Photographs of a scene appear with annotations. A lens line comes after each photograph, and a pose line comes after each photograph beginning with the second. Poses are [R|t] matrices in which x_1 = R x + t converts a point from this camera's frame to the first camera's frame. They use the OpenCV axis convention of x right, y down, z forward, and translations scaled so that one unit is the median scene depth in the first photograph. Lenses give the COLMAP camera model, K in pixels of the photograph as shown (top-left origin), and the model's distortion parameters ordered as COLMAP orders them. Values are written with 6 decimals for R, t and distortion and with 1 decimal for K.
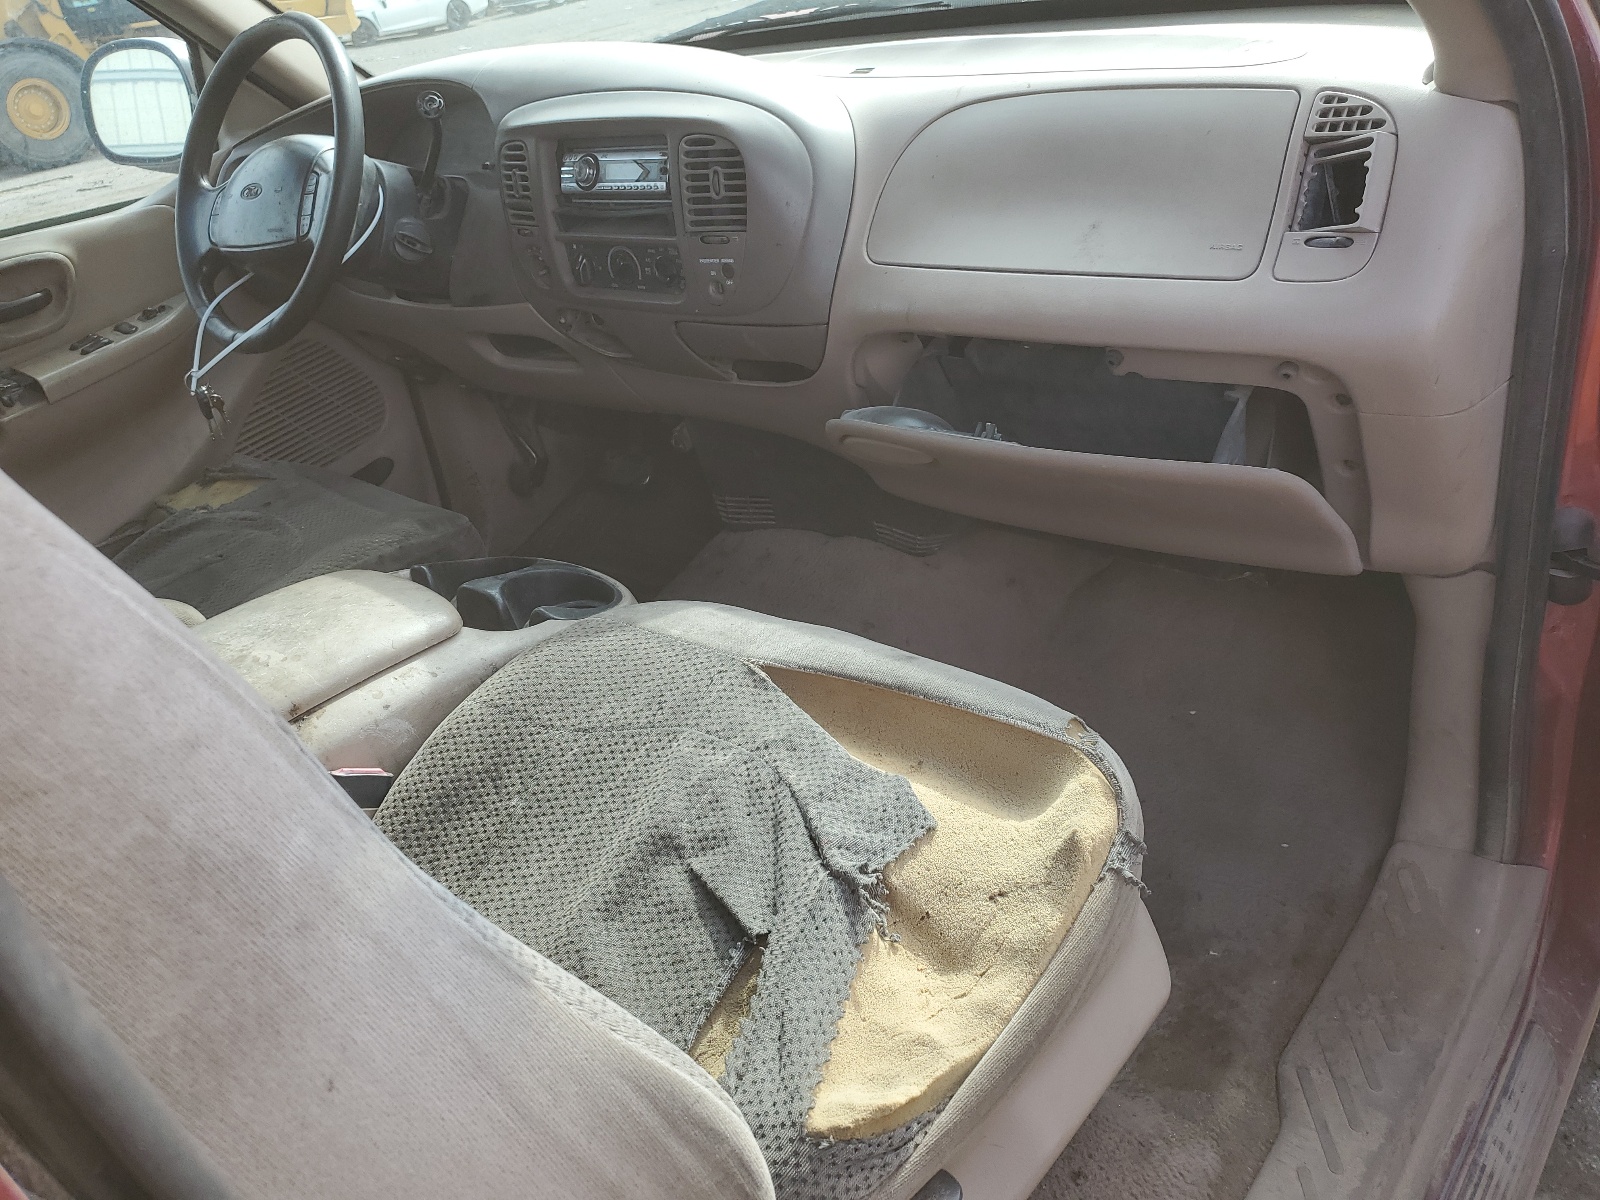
lens RADIAL K [[1297.1, 0, 801.9], [0, 1297.1, 512.1], [0, 0, 1]] dist [0.083505, -0.128272]
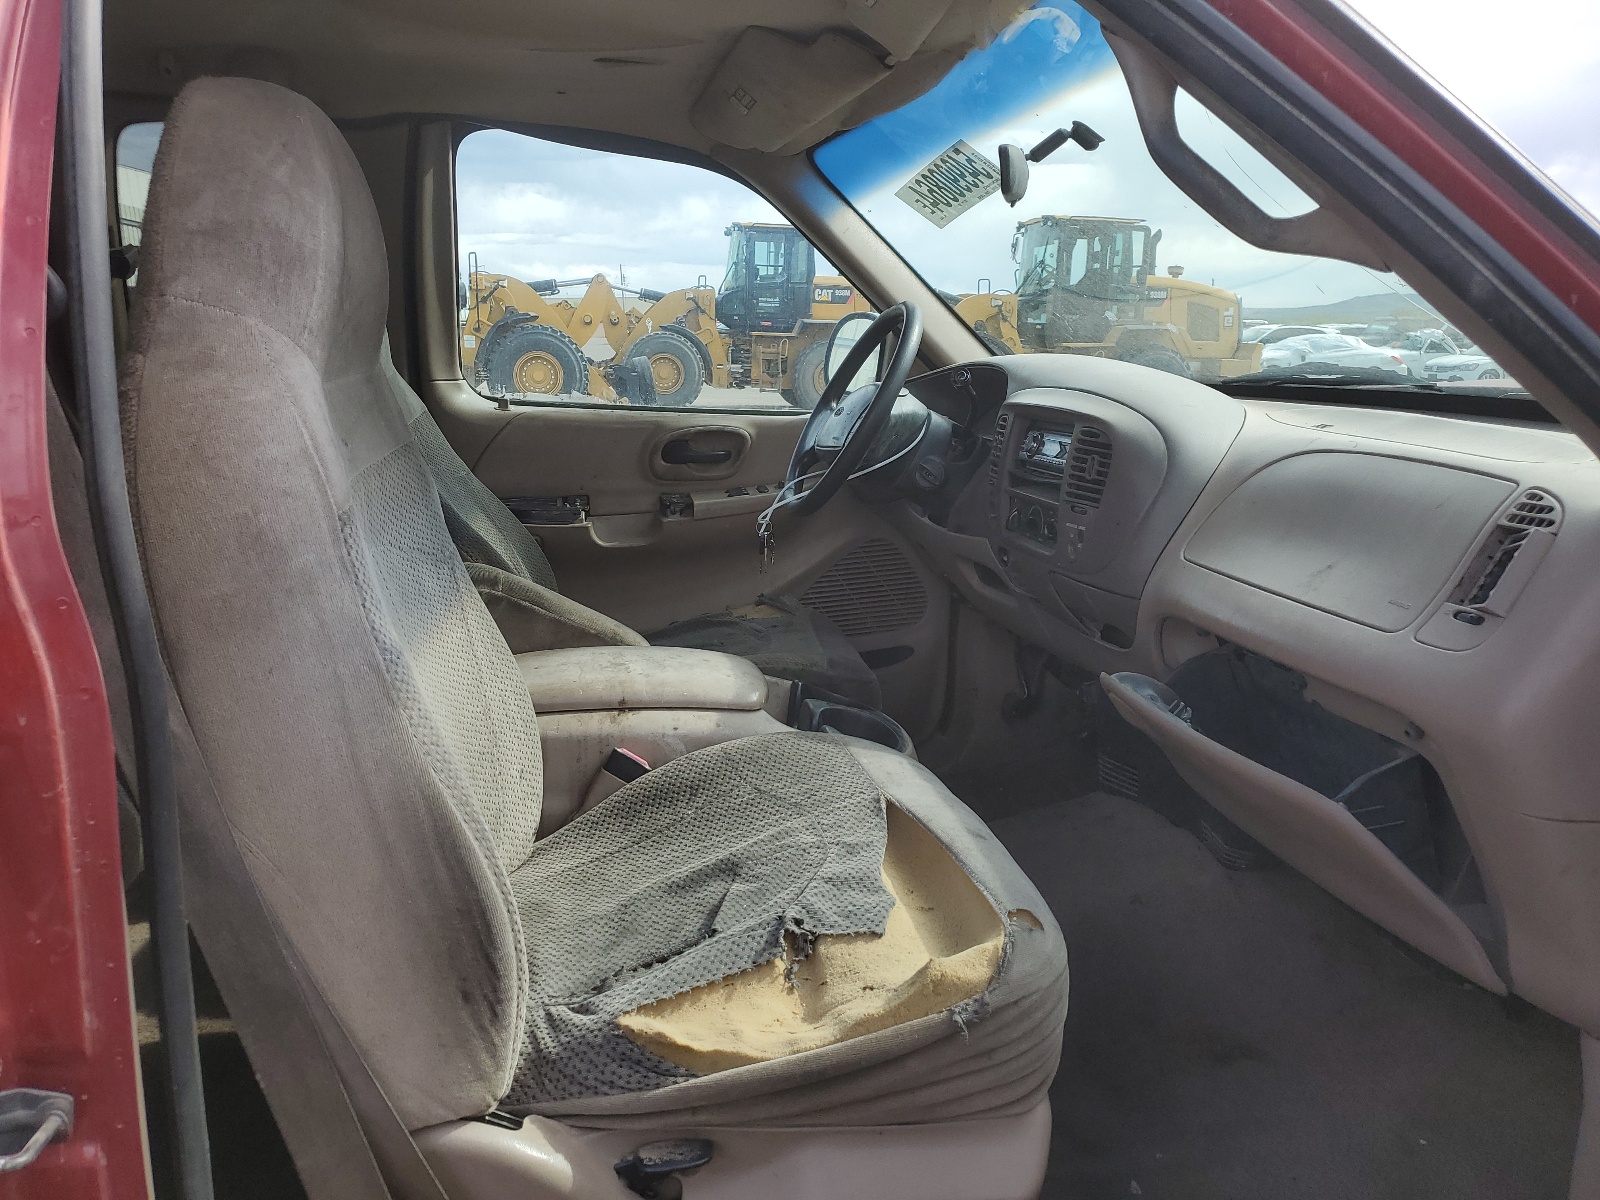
lens RADIAL K [[1297.1, 0, 801.9], [0, 1297.1, 512.1], [0, 0, 1]] dist [0.083505, -0.128272]
pose [[0.750647, 0.249094, -0.611949, 0.551452], [-0.396838, 0.910509, -0.116158, 0.041348], [0.528251, 0.330038, 0.782321, -0.099336]]
